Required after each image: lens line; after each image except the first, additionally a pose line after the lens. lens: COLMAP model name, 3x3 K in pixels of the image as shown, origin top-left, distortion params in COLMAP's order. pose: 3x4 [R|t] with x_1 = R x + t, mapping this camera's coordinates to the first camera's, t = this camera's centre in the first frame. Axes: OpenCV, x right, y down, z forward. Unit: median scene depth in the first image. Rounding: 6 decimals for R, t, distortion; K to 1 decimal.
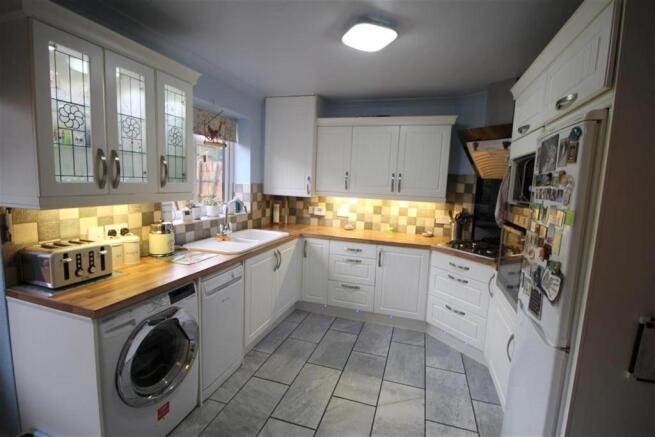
lens RADIAL K [[323.3, 0, 327.4], [0, 323.3, 220.1], [0, 0, 1]] dist [-0.002047, -0.000829]
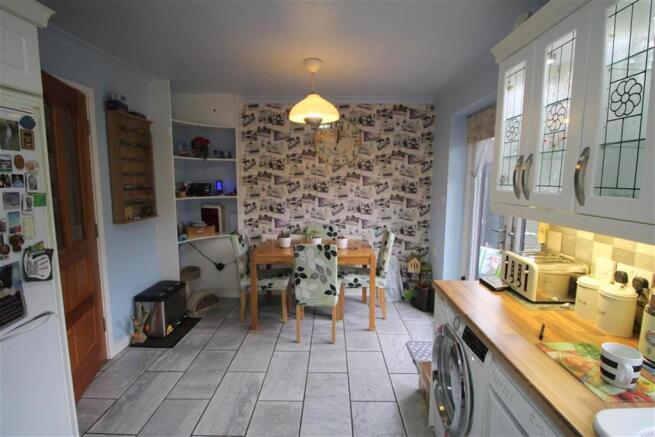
lens RADIAL K [[323.3, 0, 330.8], [0, 323.3, 216.7], [0, 0, 1]] dist [-0.002047, -0.000829]
pose [[-0.955988, -0.015803, -0.292980, 0.080497], [-0.083651, 0.971786, 0.220534, -0.199968], [0.281228, 0.235336, -0.930337, 1.675608]]
